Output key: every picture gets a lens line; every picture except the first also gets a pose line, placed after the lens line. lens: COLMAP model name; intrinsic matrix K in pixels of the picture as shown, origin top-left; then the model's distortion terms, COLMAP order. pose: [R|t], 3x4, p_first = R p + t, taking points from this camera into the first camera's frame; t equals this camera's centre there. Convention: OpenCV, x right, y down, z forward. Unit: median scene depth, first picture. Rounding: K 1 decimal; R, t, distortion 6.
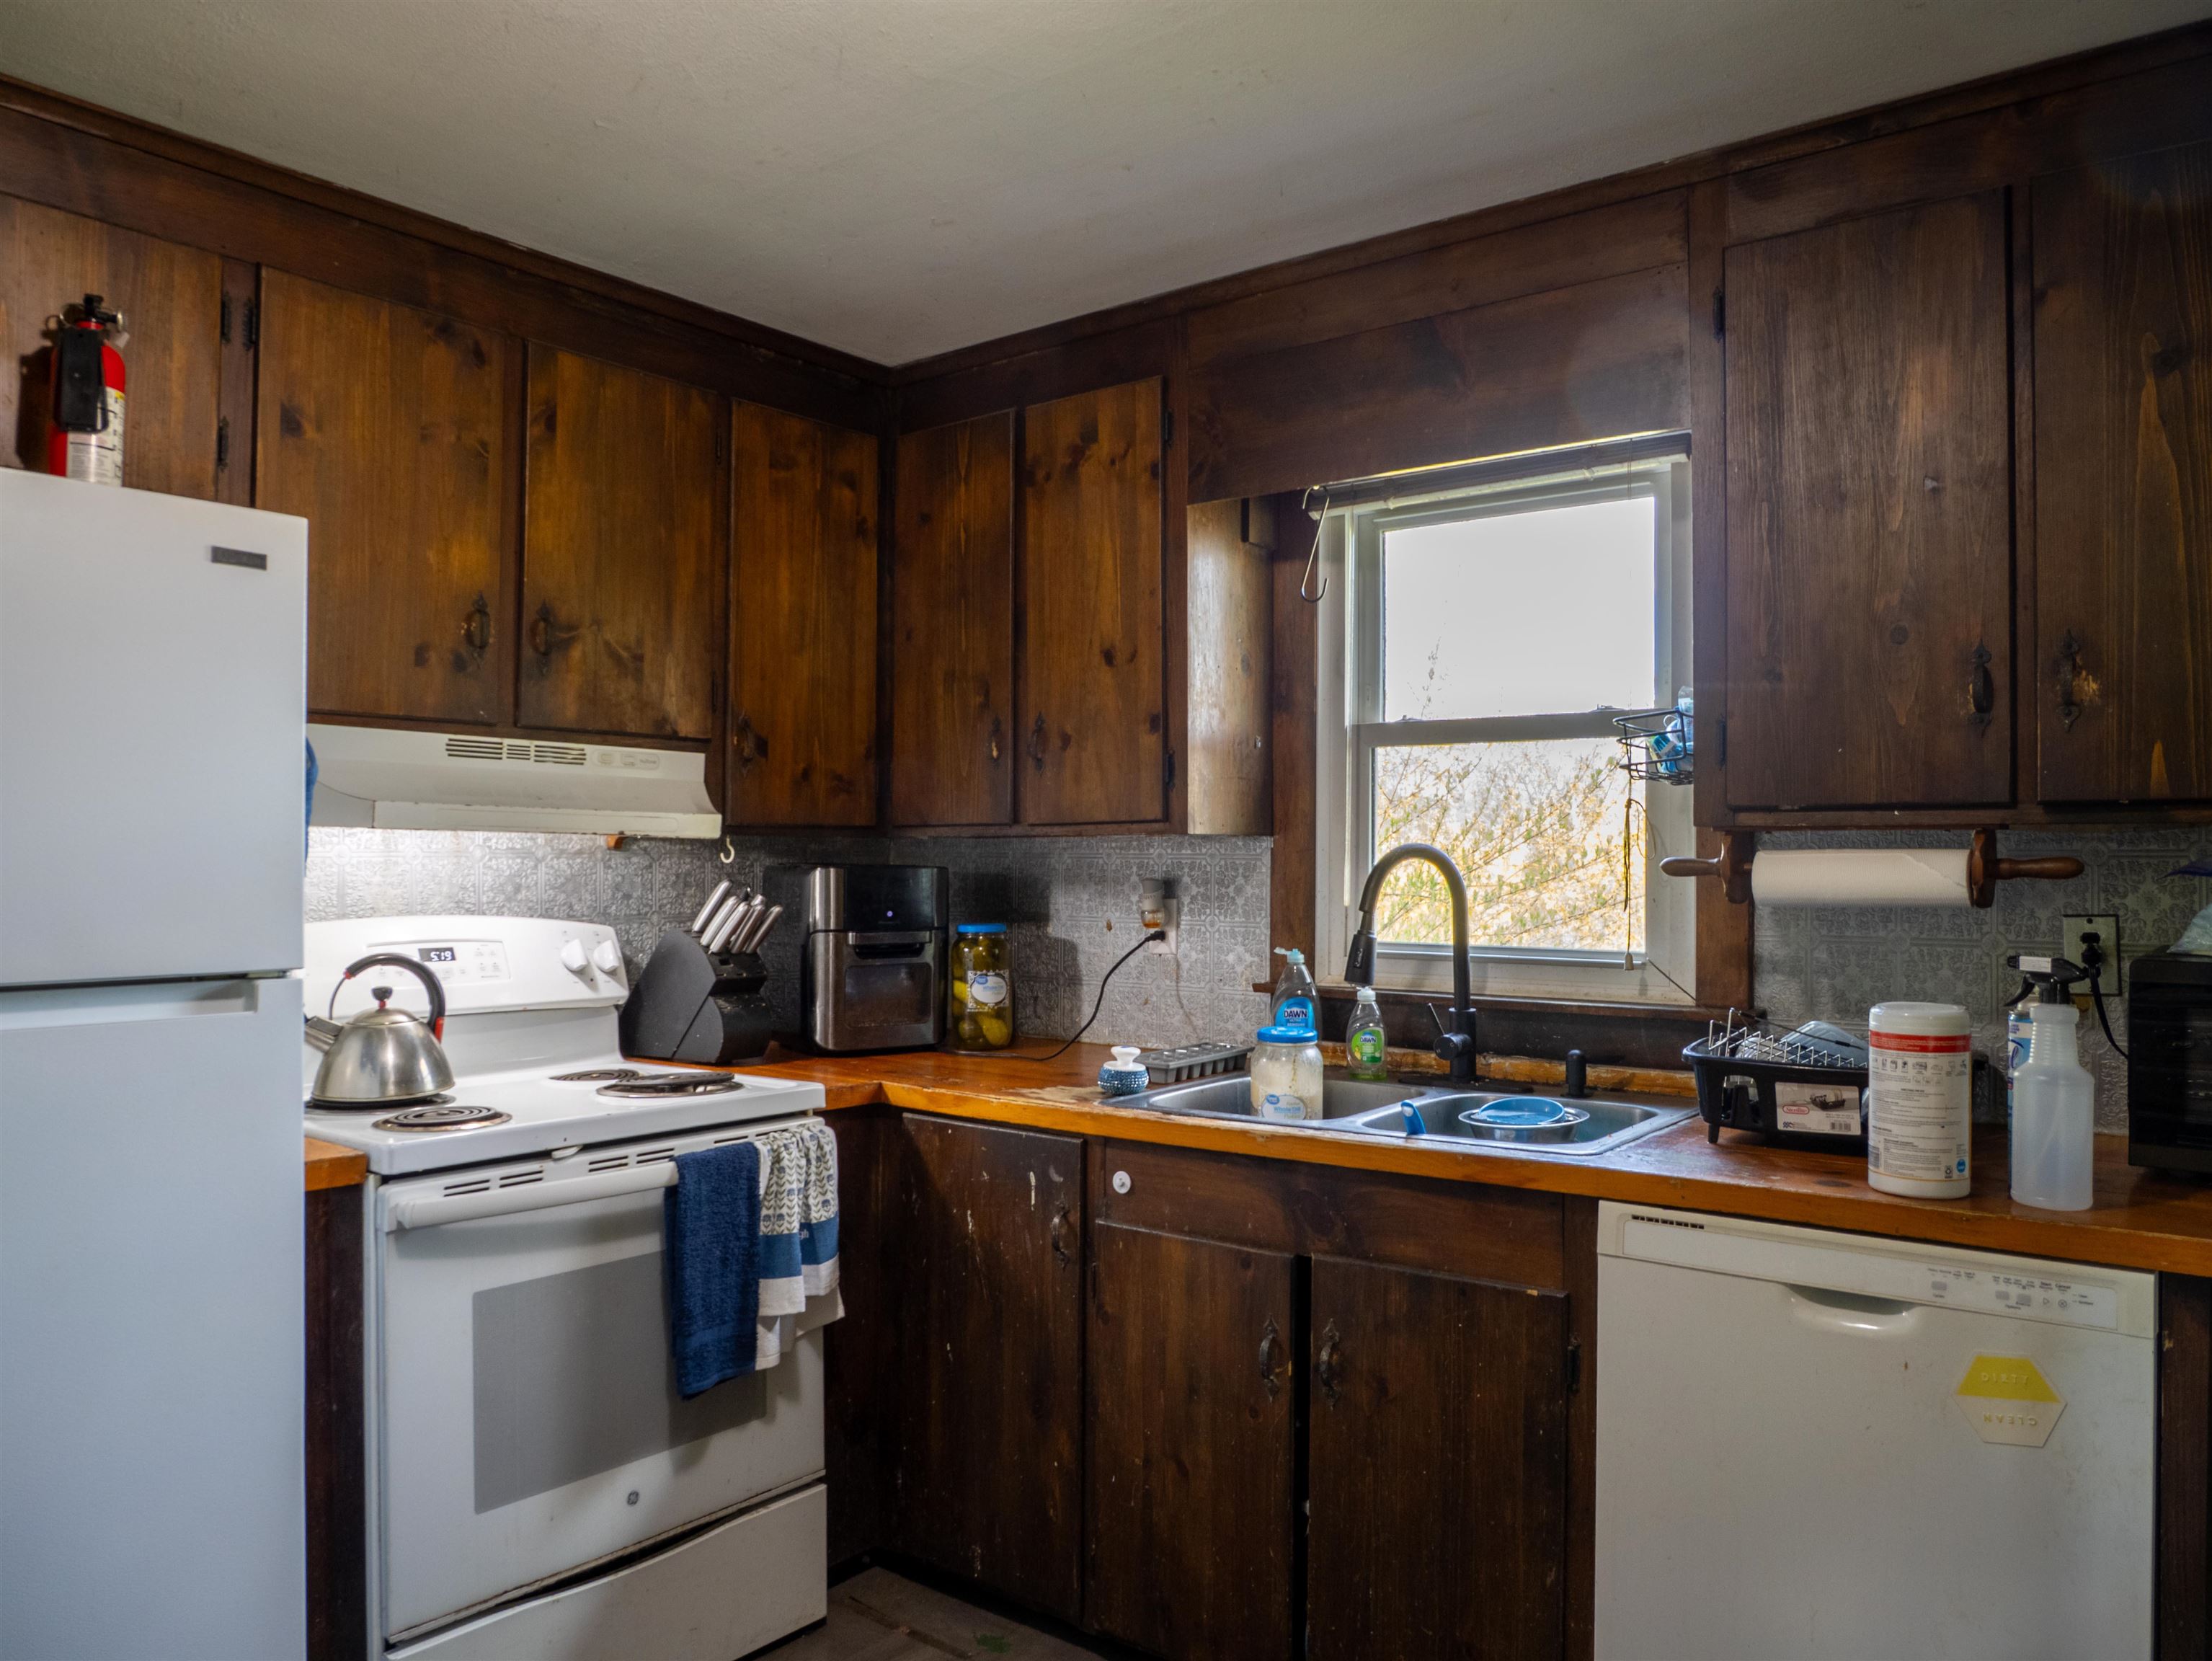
lens RADIAL K [[1592.2, 0, 1106.0], [0, 1592.2, 830.5], [0, 0, 1]] dist [-0.063501, 0.038717]
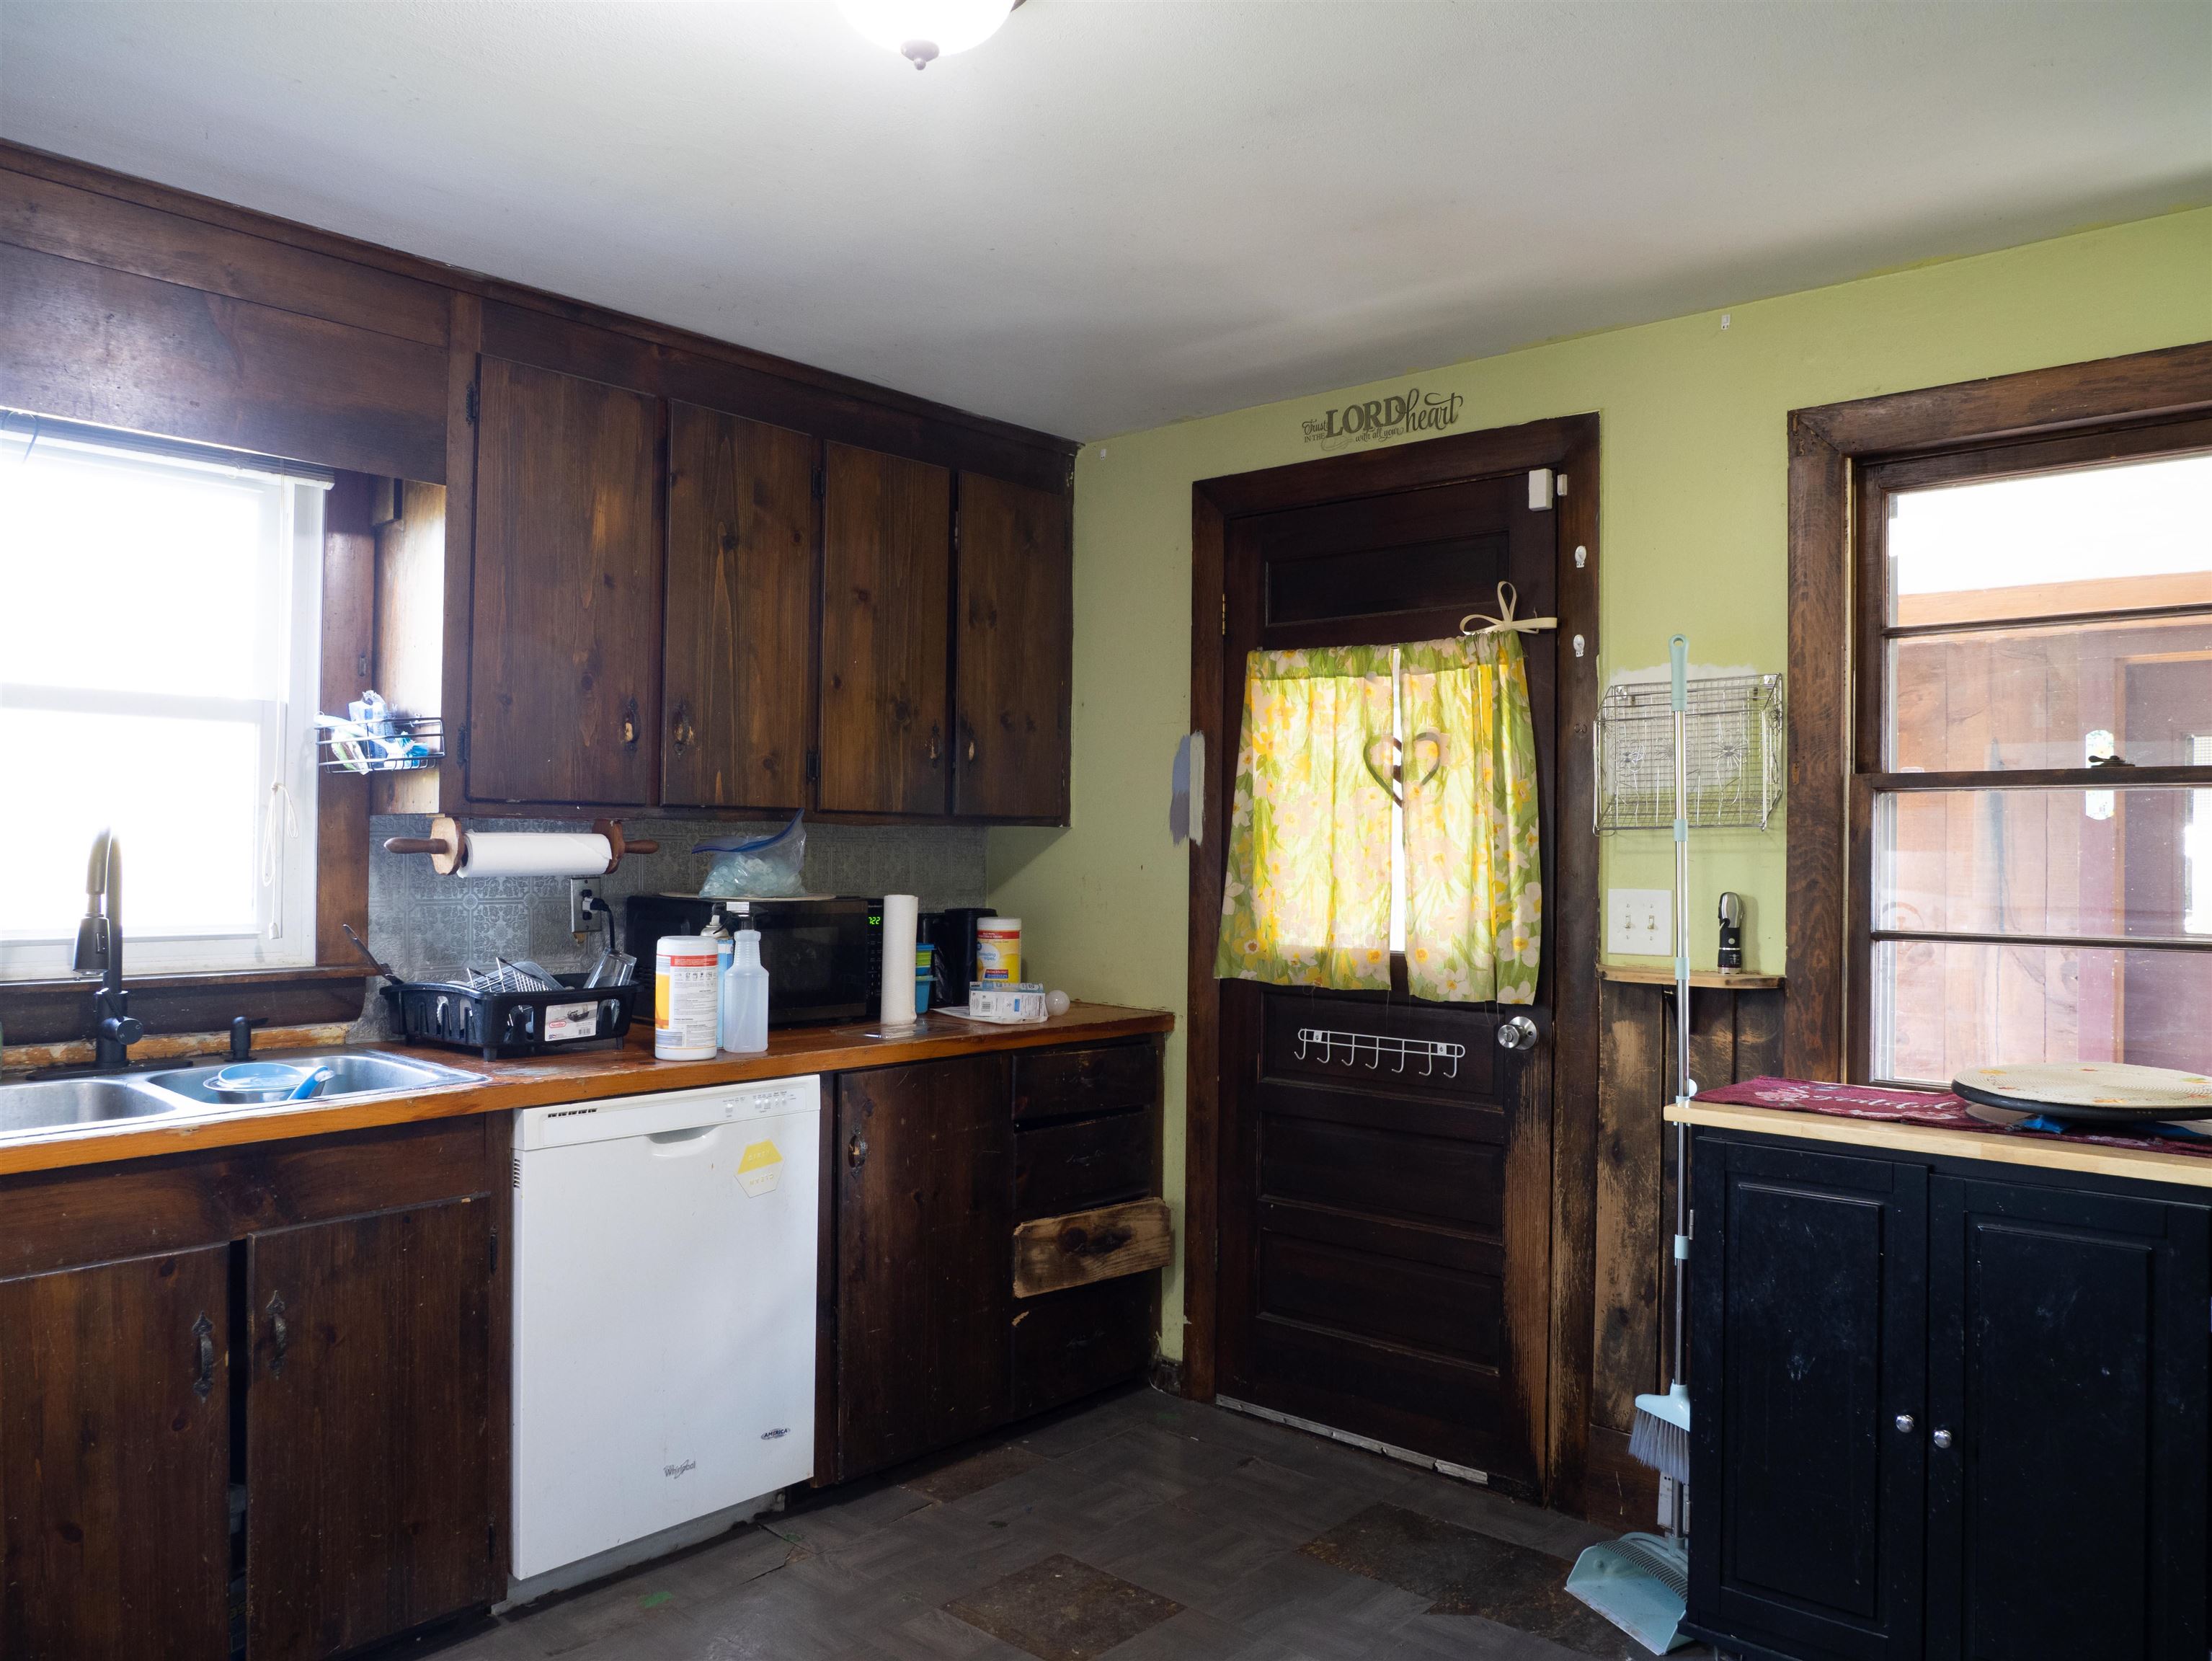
lens RADIAL K [[1592.2, 0, 1106.0], [0, 1592.2, 830.5], [0, 0, 1]] dist [-0.063501, 0.038717]
pose [[0.060834, 0.005302, 0.998134, -0.862687], [-0.028052, 0.999600, -0.003600, 0.000686], [-0.997754, -0.027780, 0.060959, 0.426580]]
